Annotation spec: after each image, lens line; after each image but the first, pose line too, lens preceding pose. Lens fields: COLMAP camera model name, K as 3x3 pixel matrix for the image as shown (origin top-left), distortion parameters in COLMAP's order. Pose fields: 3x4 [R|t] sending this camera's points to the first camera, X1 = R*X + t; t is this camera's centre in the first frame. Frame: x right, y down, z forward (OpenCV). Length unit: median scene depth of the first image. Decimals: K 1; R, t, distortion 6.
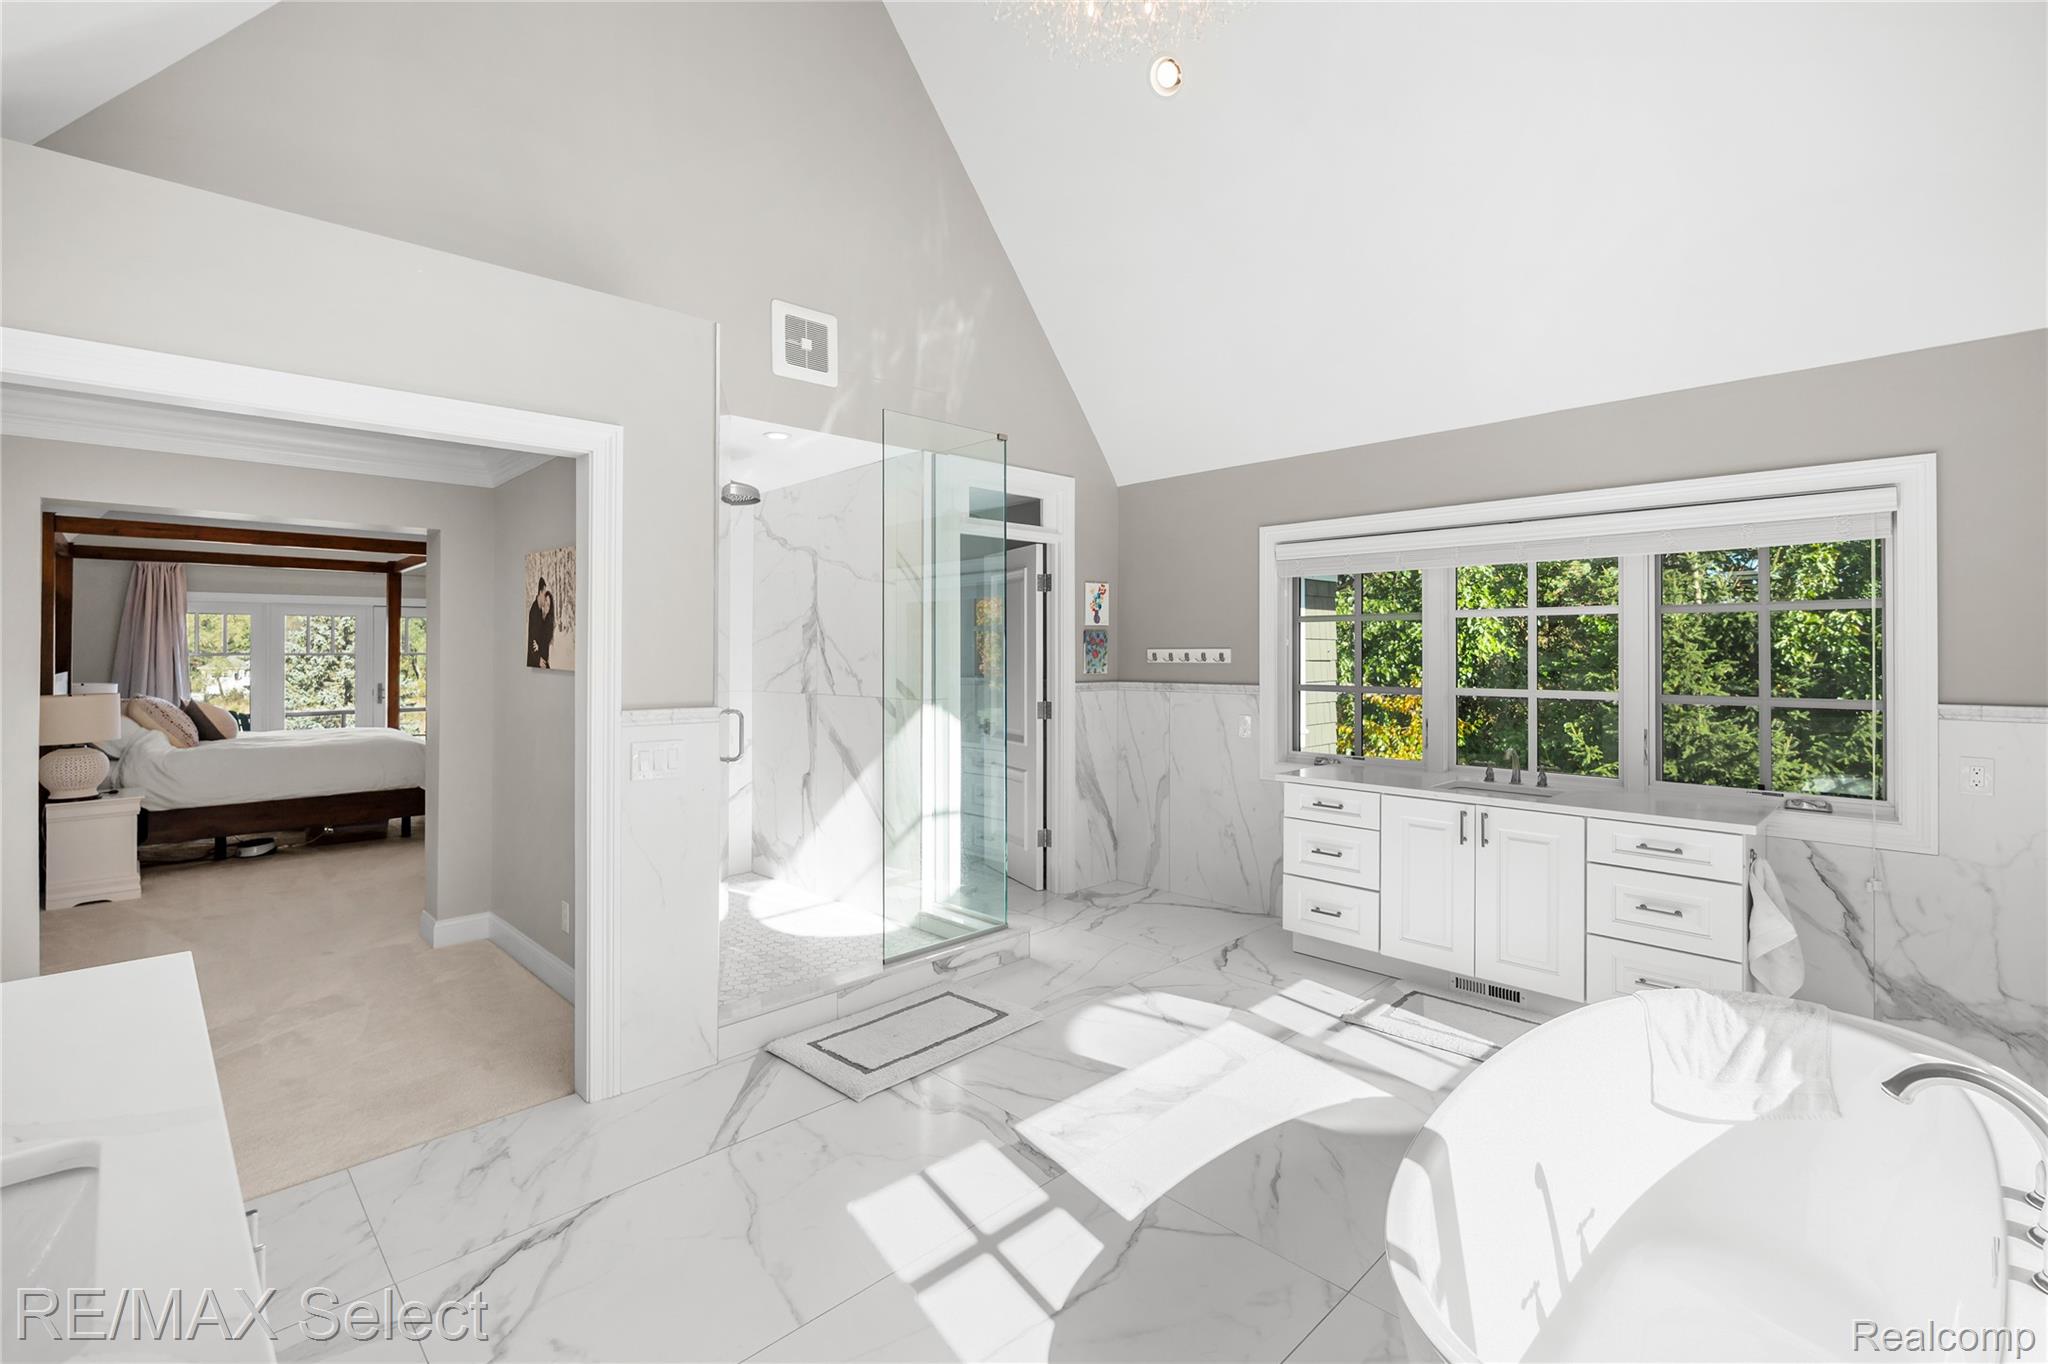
lens RADIAL K [[911.2, 0, 1025.6], [0, 911.2, 653.0], [0, 0, 1]] dist [-0.003311, -0.000121]
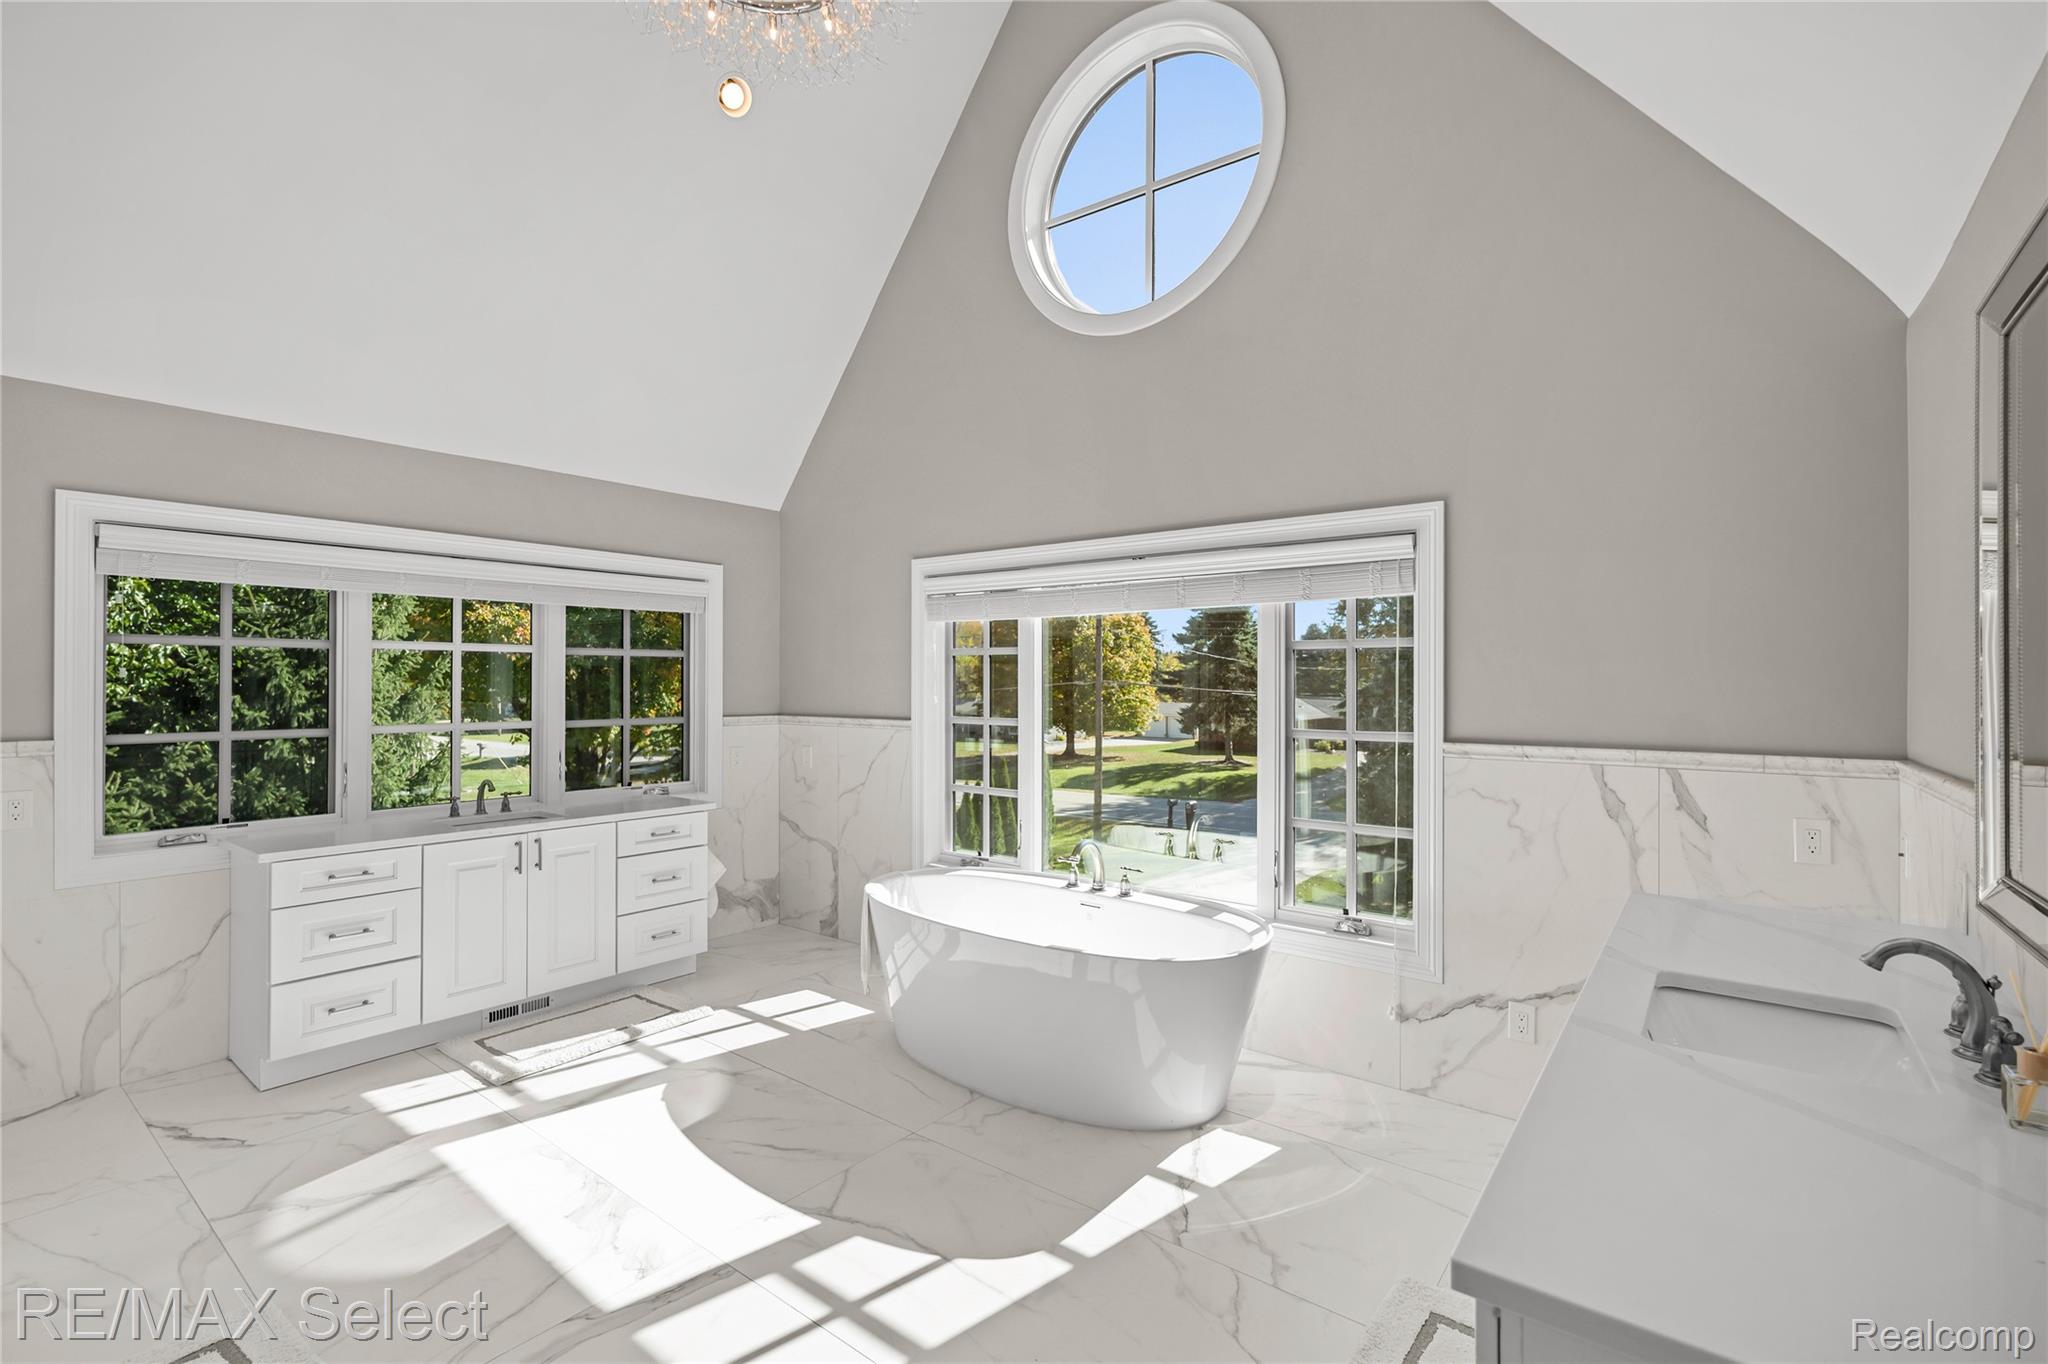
lens RADIAL K [[907.1, 0, 1024.0], [0, 907.1, 682.0], [0, 0, 1]] dist [-0.001907, -0.000213]
pose [[-0.121976, 0.000900, 0.992533, -0.645408], [0.002013, 0.999998, -0.000660, -0.004696], [-0.992531, 0.001917, -0.121977, 0.595218]]
